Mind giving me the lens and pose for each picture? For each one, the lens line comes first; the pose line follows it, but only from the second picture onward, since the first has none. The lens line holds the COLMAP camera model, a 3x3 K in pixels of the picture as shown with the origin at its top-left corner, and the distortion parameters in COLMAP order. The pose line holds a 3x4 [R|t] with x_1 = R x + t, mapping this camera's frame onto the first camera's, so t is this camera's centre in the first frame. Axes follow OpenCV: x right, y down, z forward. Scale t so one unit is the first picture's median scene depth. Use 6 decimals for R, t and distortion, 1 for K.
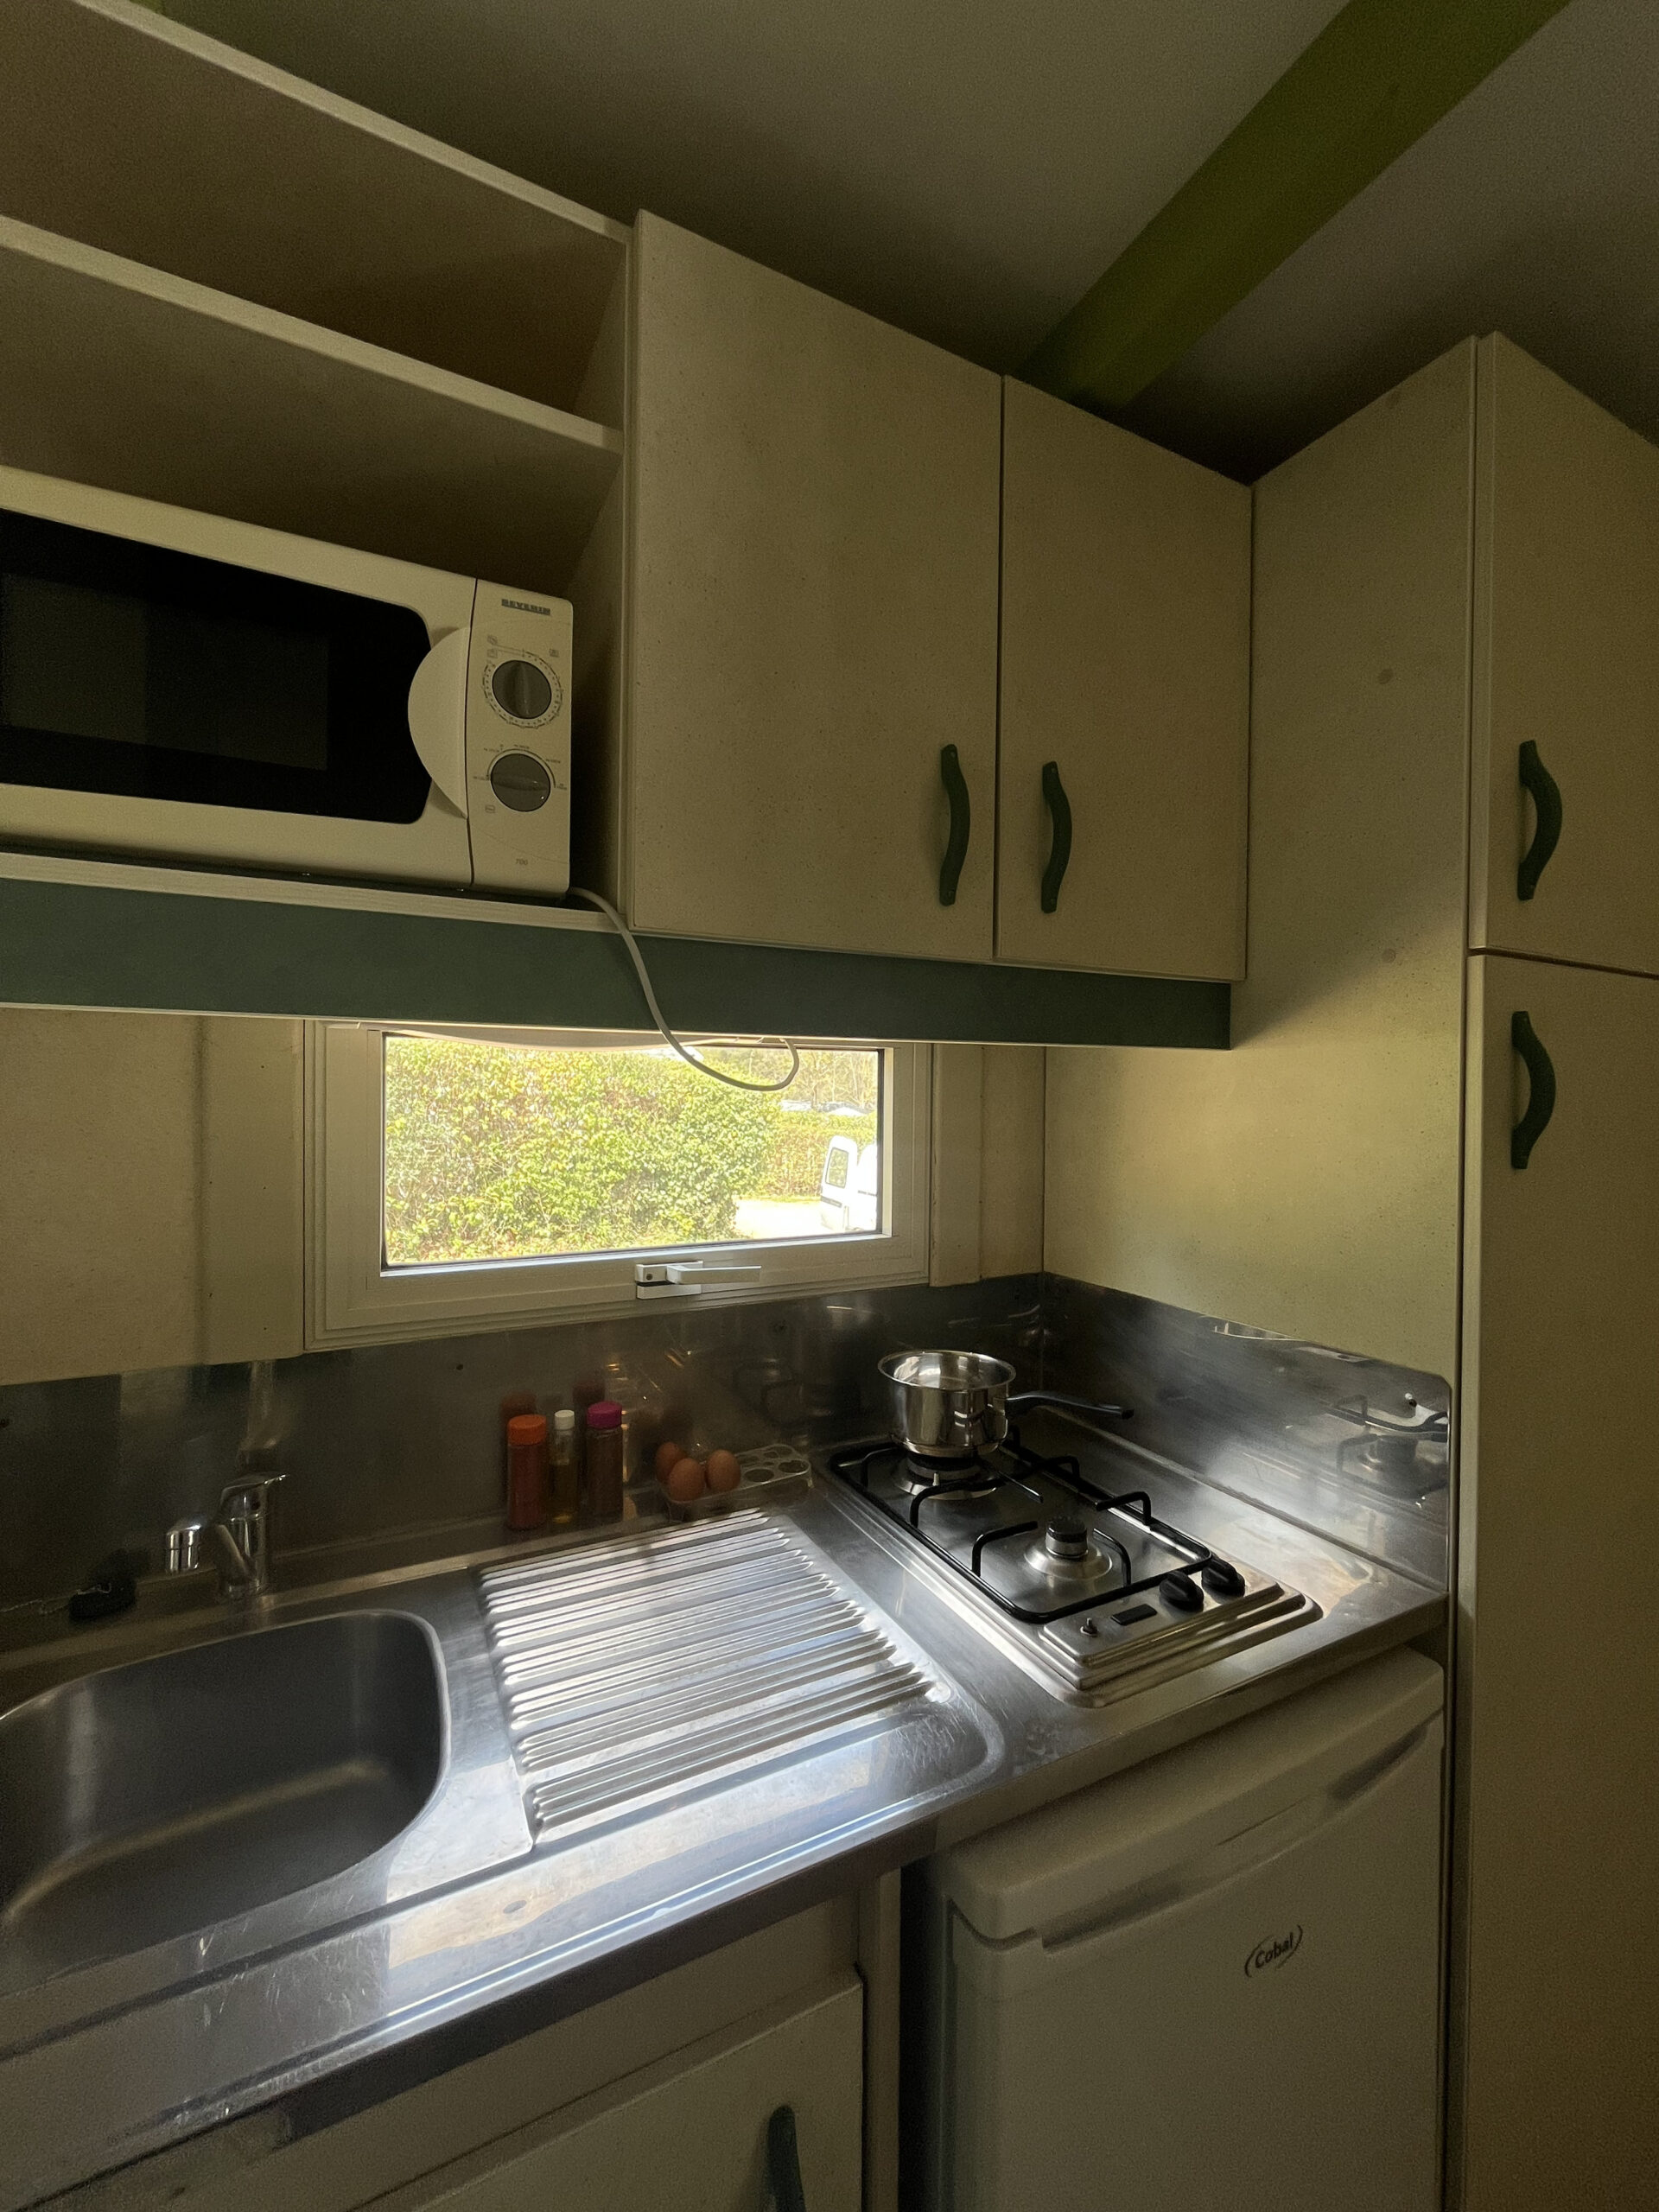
lens RADIAL K [[900.4, 0, 829.7], [0, 900.4, 1099.7], [0, 0, 1]] dist [-0.001394, 0.000096]
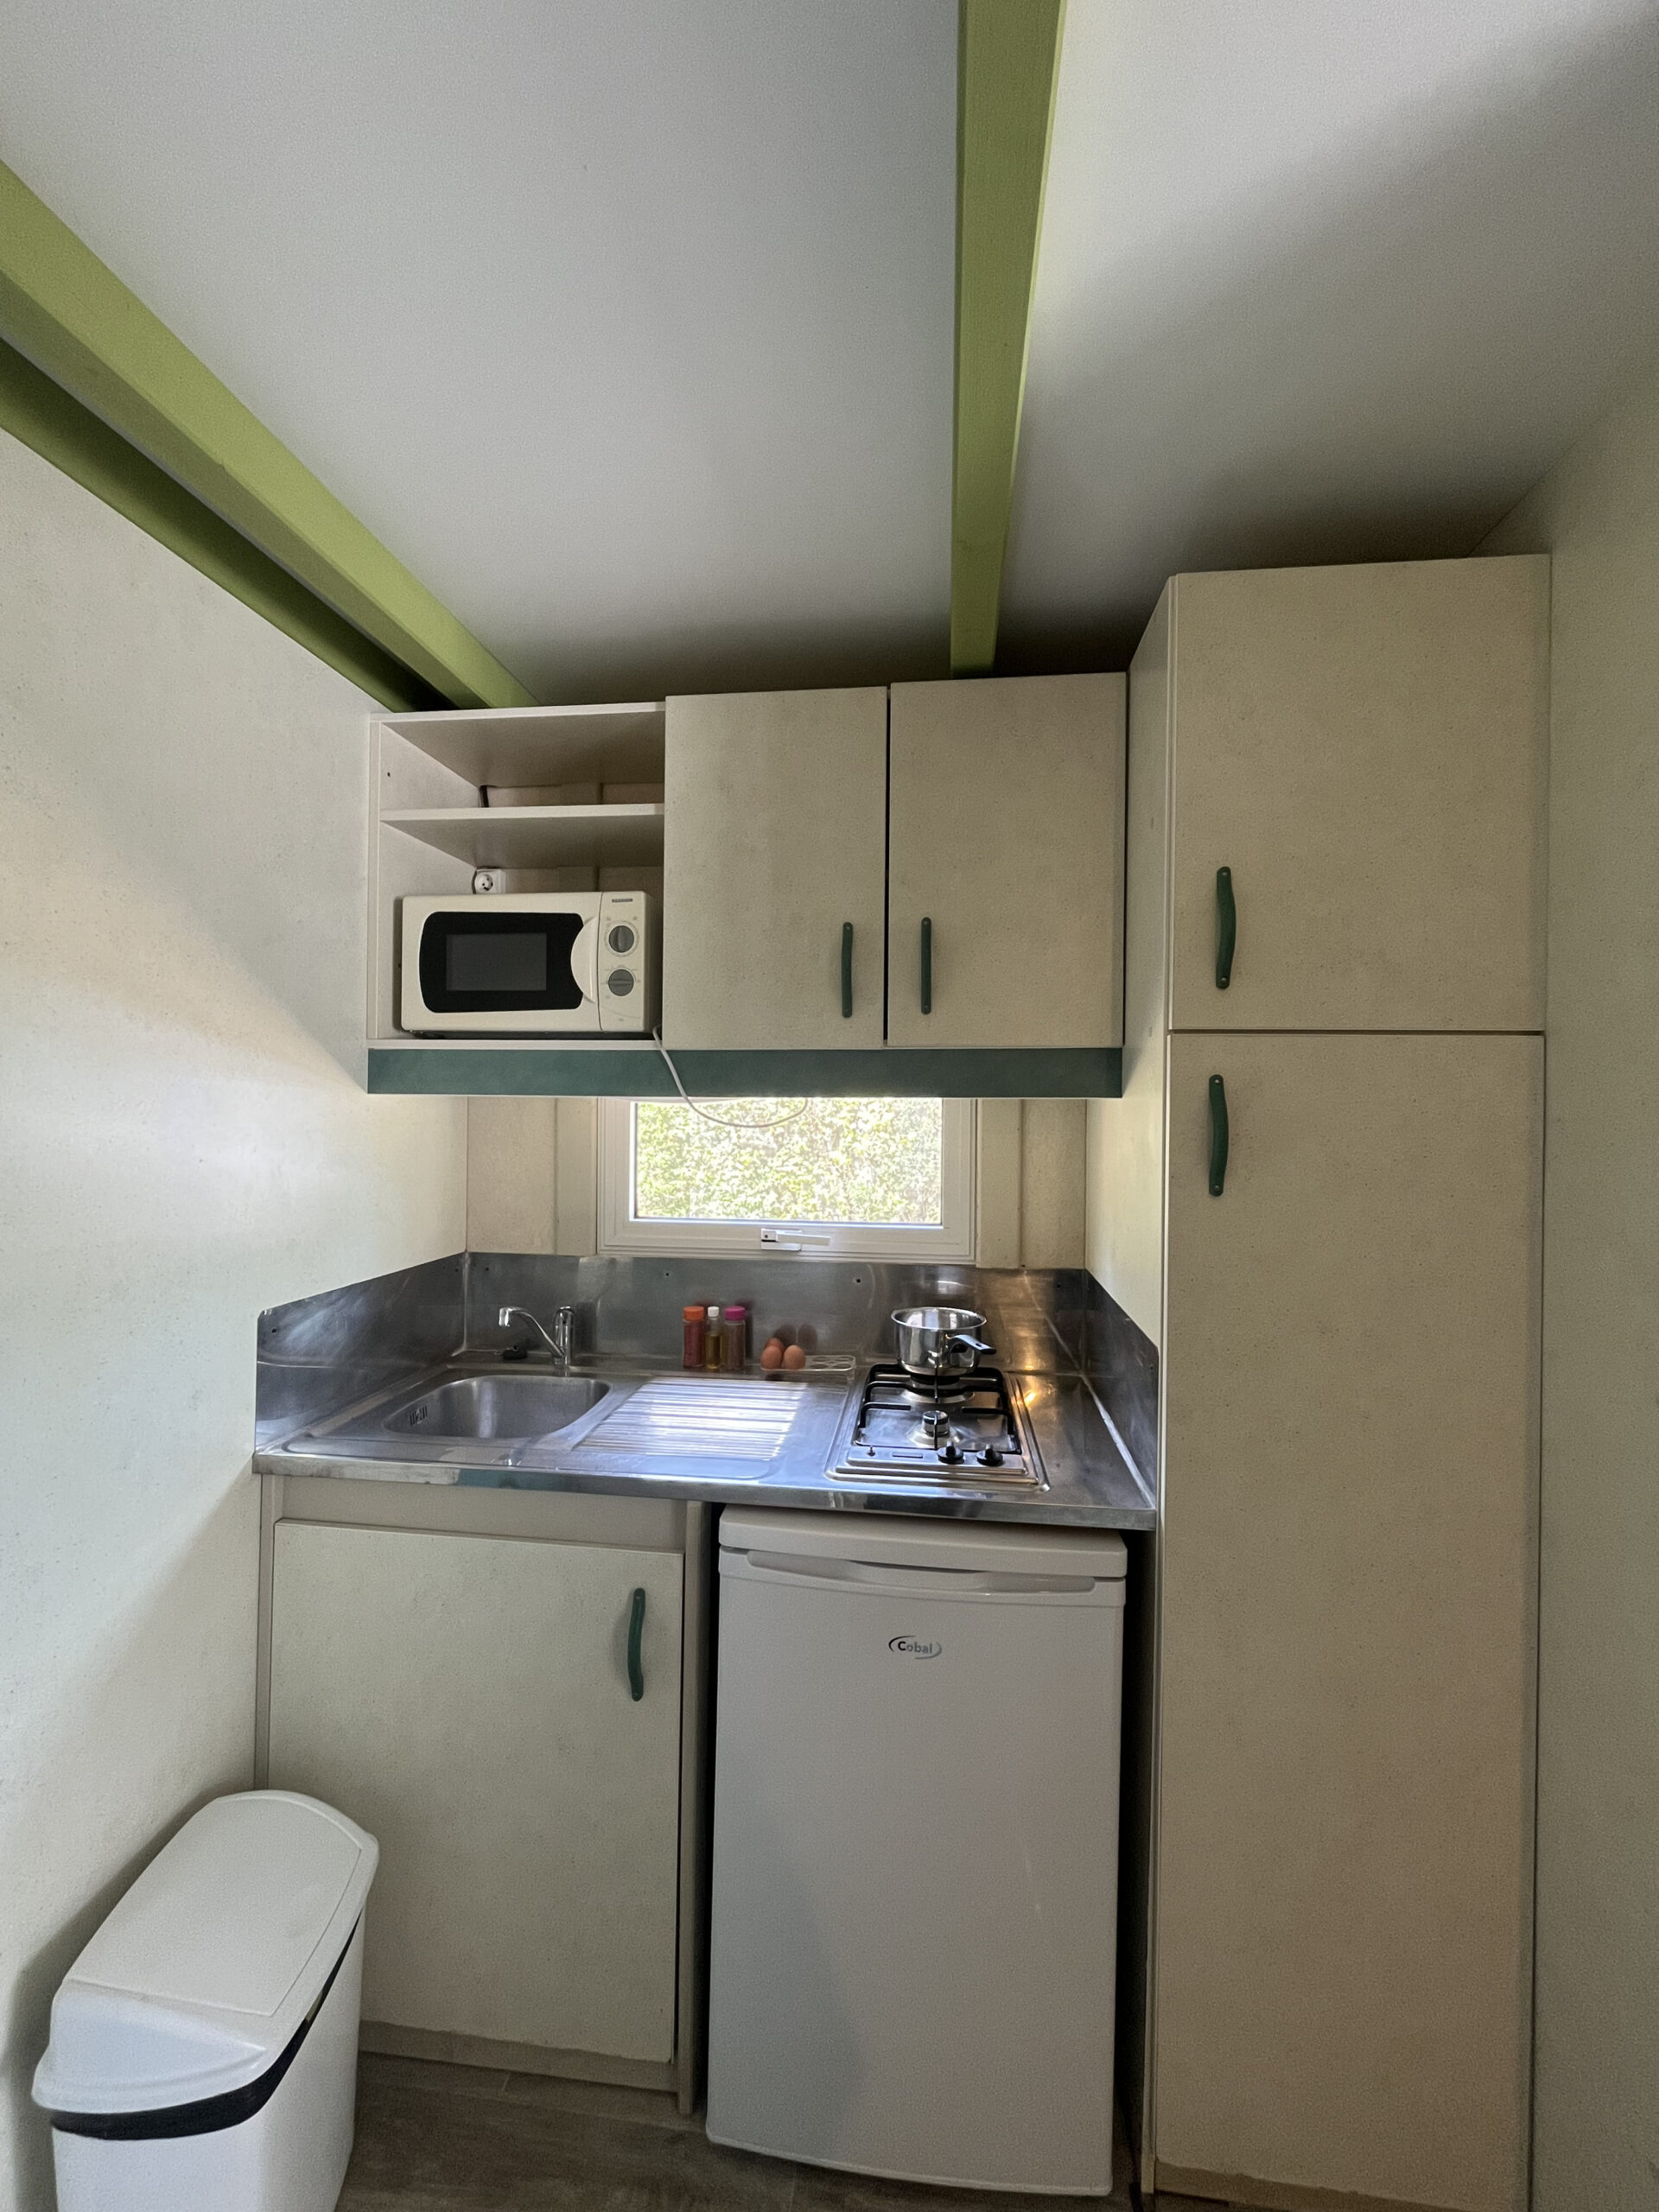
lens RADIAL K [[900.4, 0, 829.7], [0, 900.4, 1099.7], [0, 0, 1]] dist [-0.001394, 0.000096]
pose [[0.828524, -0.003587, -0.559943, 1.176870], [-0.006130, 0.999861, -0.015475, -0.043714], [0.559921, 0.016254, 0.828387, -0.449770]]
